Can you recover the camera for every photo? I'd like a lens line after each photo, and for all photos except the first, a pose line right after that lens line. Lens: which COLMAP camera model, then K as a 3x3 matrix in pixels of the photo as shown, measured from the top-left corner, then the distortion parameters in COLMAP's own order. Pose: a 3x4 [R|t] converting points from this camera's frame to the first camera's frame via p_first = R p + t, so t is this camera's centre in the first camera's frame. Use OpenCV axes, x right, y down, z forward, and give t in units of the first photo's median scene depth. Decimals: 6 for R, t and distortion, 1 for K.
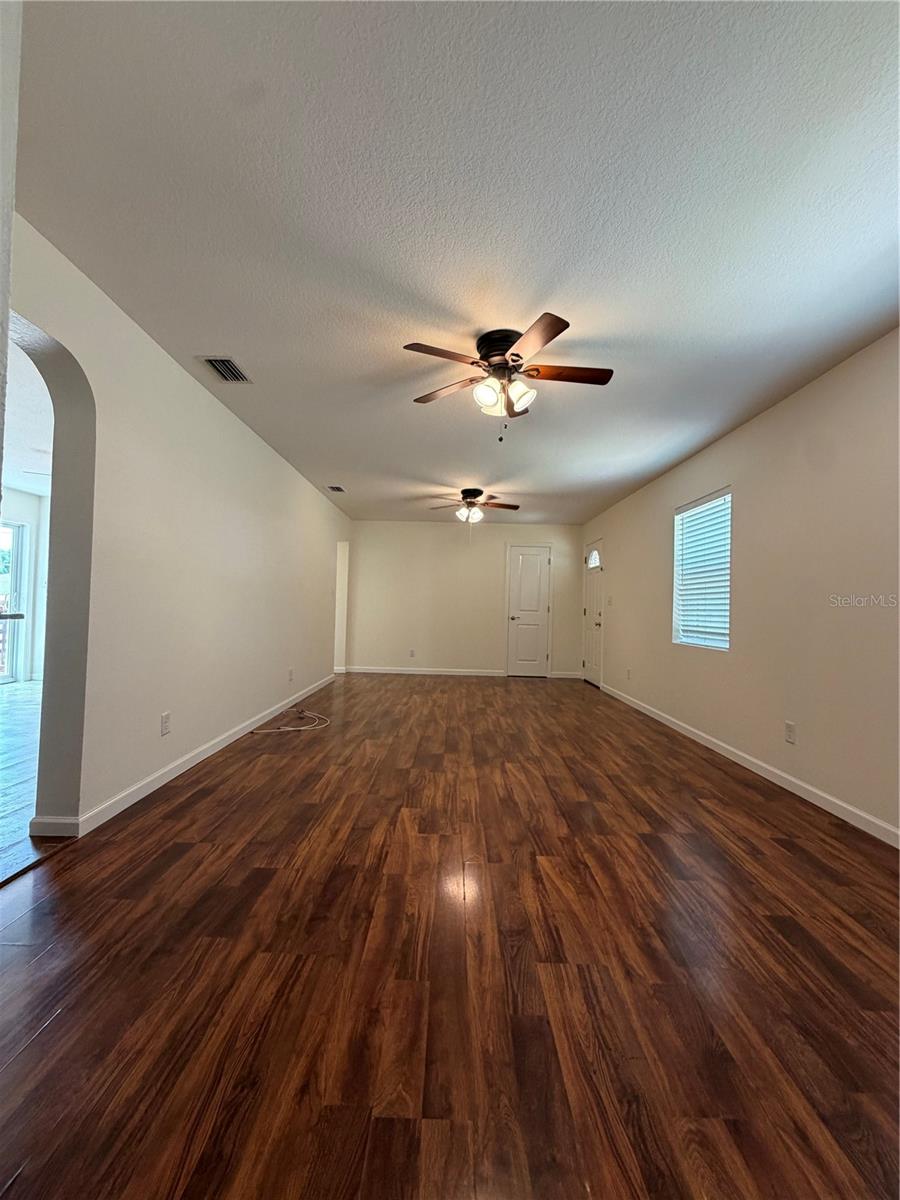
lens RADIAL K [[477.4, 0, 446.5], [0, 477.4, 599.0], [0, 0, 1]] dist [-0.000318, -0.000042]
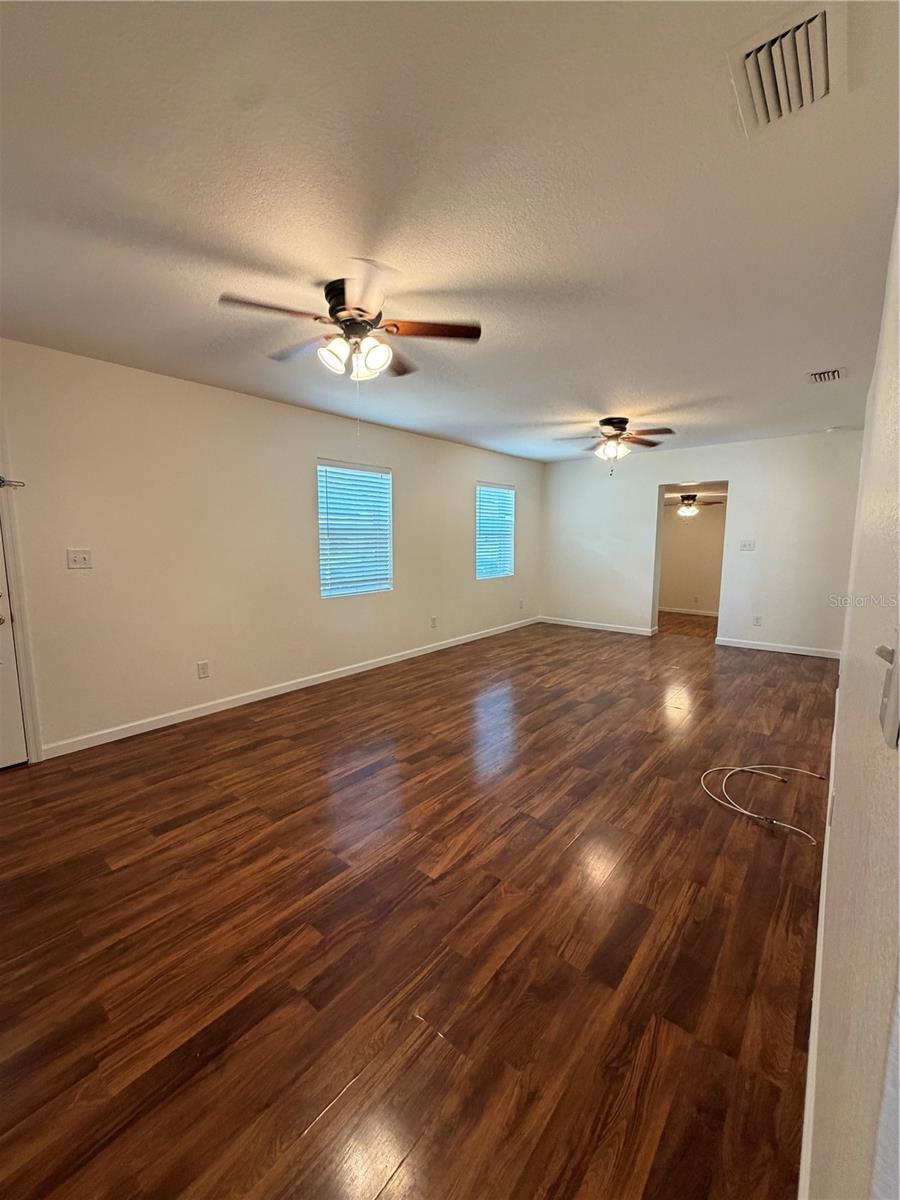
lens RADIAL K [[477.4, 0, 446.5], [0, 477.4, 599.0], [0, 0, 1]] dist [-0.000318, -0.000042]
pose [[-0.768811, -0.108351, 0.630230, -0.567914], [-0.030262, 0.990601, 0.133390, -0.075714], [-0.638760, 0.083480, -0.764864, 2.649341]]
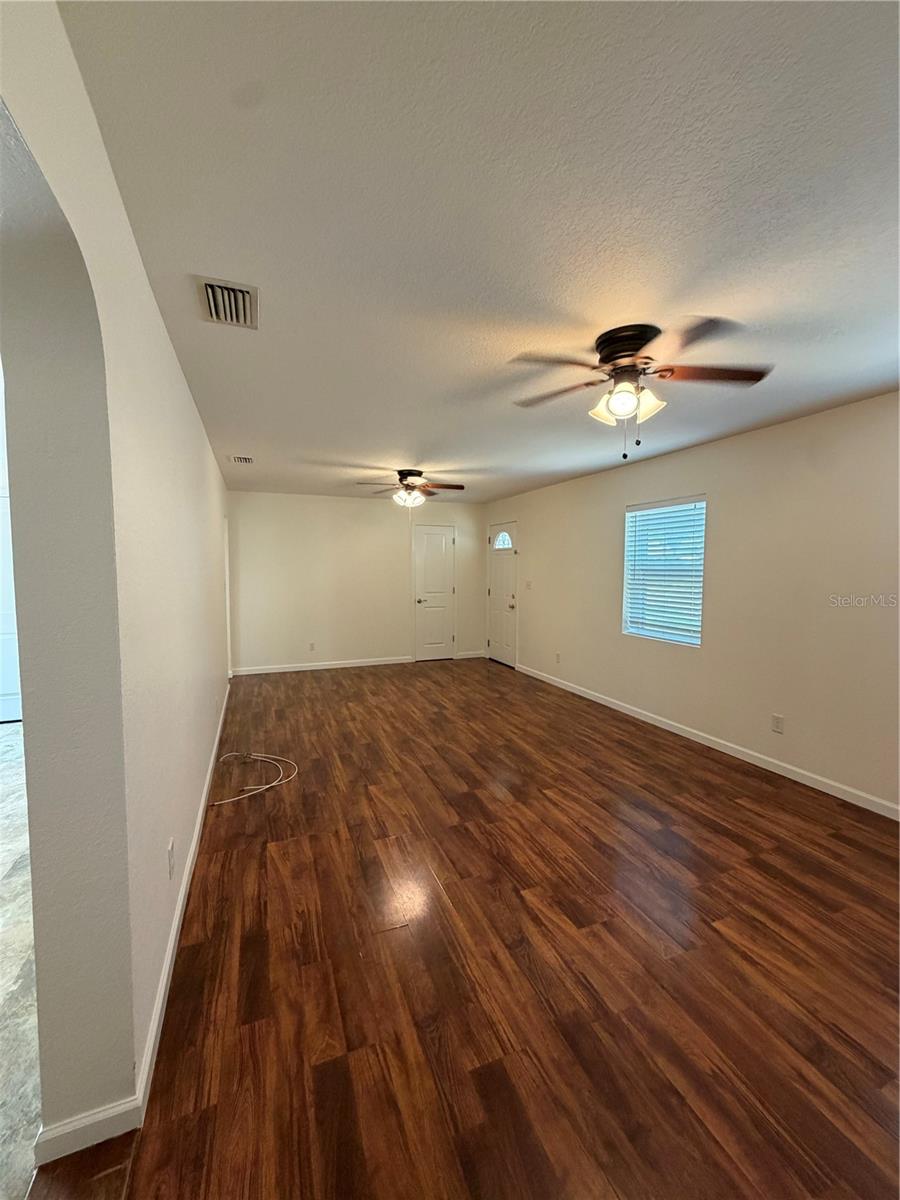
lens RADIAL K [[477.4, 0, 446.5], [0, 477.4, 599.0], [0, 0, 1]] dist [-0.000318, -0.000042]
pose [[0.926894, -0.049522, 0.372041, -0.471603], [0.015372, 0.995434, 0.094203, -0.152108], [-0.375007, -0.081597, 0.923424, 0.286576]]
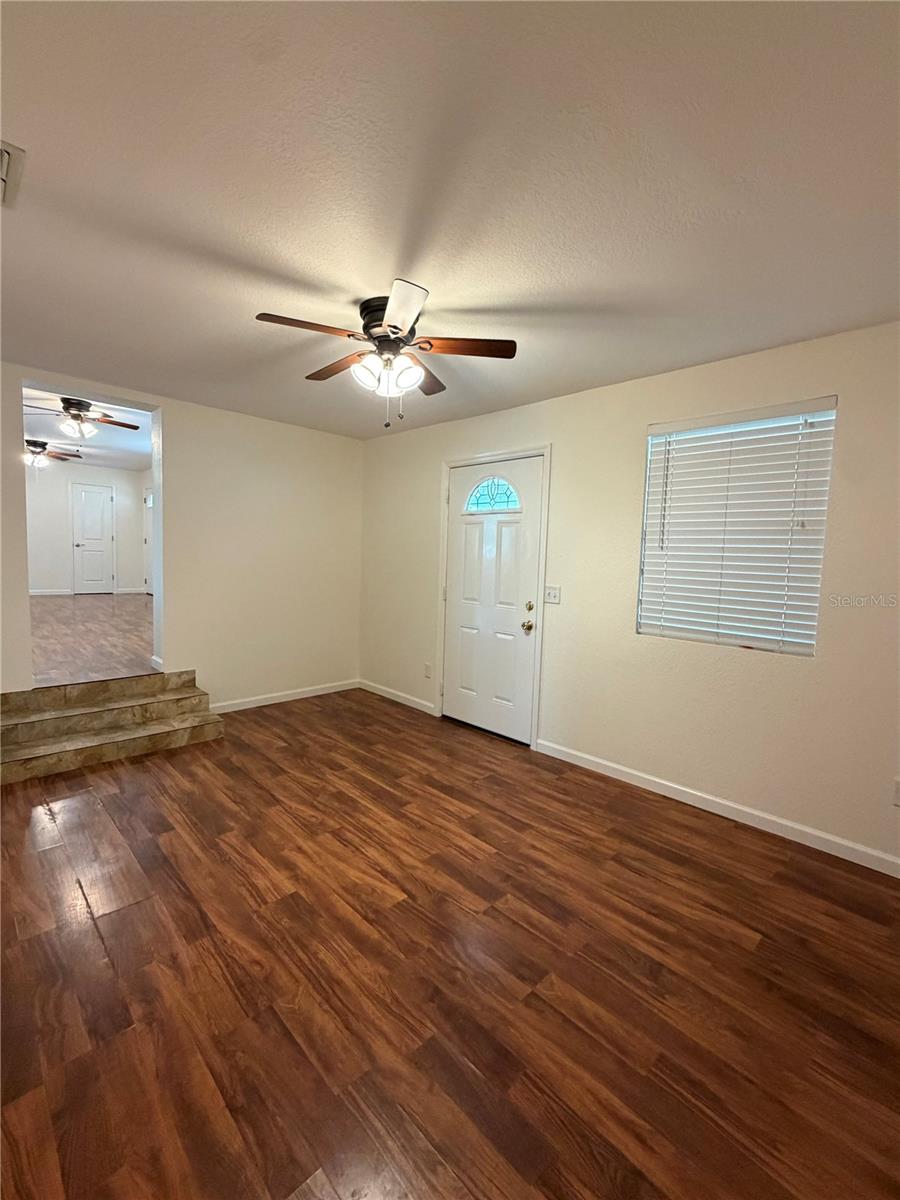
lens RADIAL K [[512.5, 0, 450.0], [0, 512.5, 600.0], [0, 0, 1]] dist [-0.002058, -0.000199]
pose [[0.708781, -0.059201, 0.702940, -0.307326], [-0.033473, 0.992527, 0.117342, -0.013538], [-0.704634, -0.106699, 0.701503, -1.590064]]
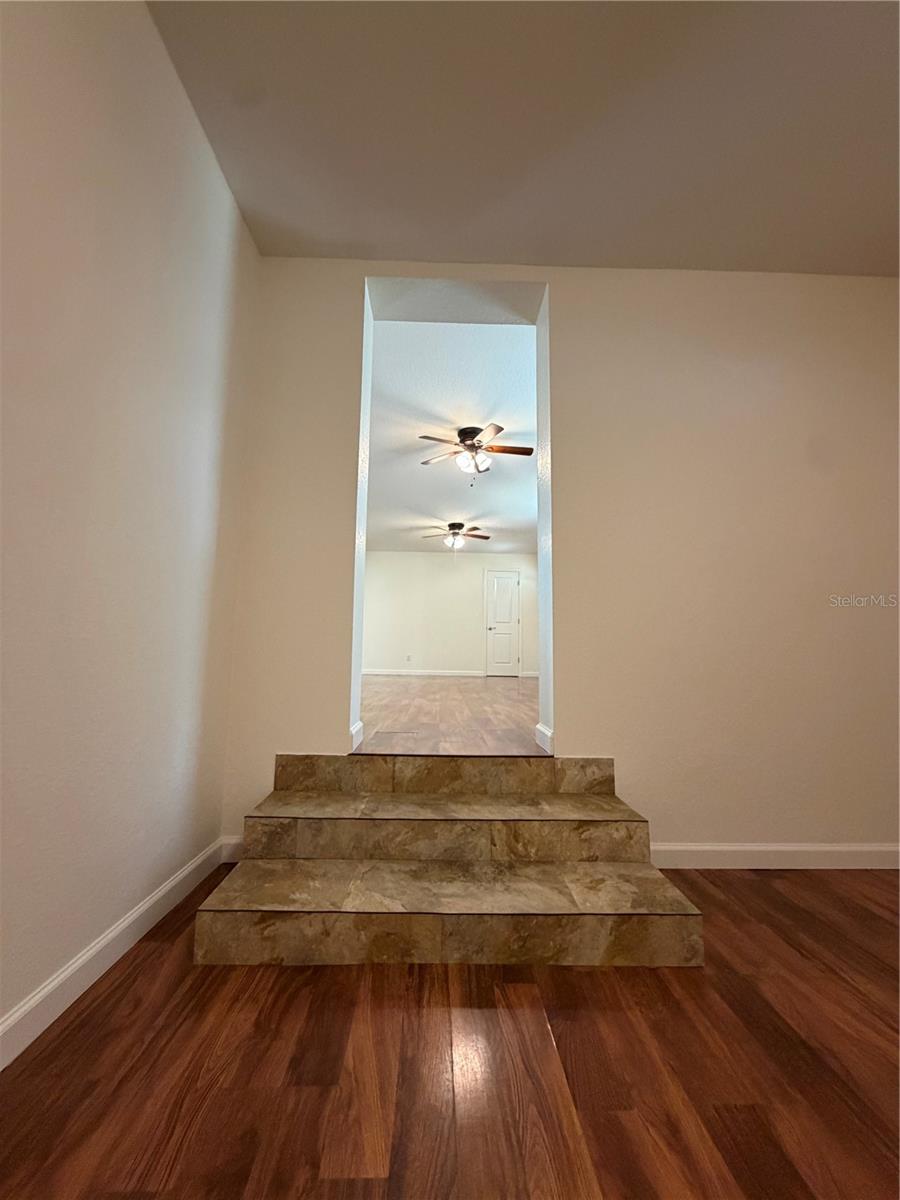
lens RADIAL K [[477.4, 0, 446.5], [0, 477.4, 599.0], [0, 0, 1]] dist [-0.000318, -0.000042]
pose [[0.999507, -0.004845, 0.031019, -0.035125], [0.007893, 0.995067, -0.098894, 0.243520], [-0.030387, 0.099090, 0.994614, -0.672911]]
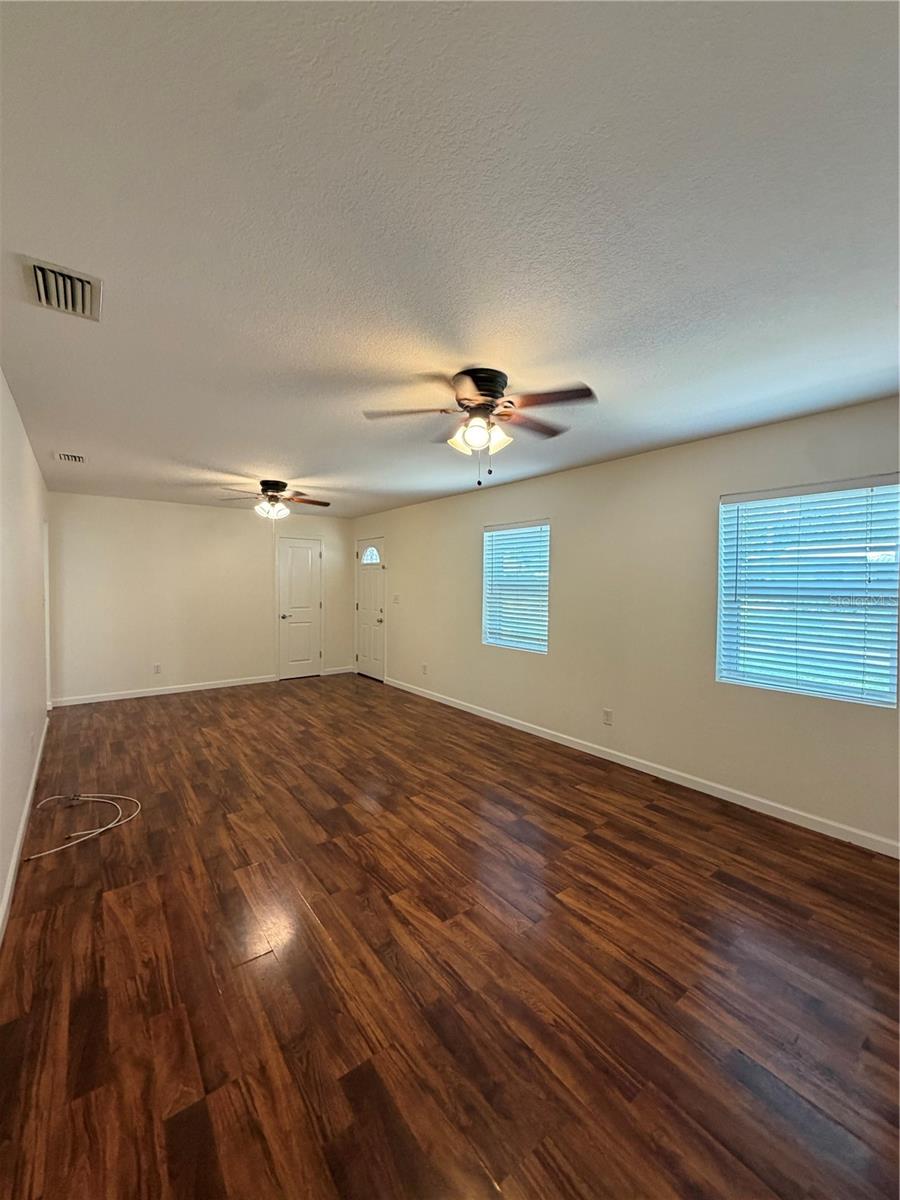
lens RADIAL K [[477.4, 0, 446.5], [0, 477.4, 599.0], [0, 0, 1]] dist [-0.000318, -0.000042]
pose [[0.791990, -0.041253, 0.609139, -0.484353], [0.001349, 0.997830, 0.065822, -0.153091], [-0.610532, -0.051309, 0.790328, 0.254443]]
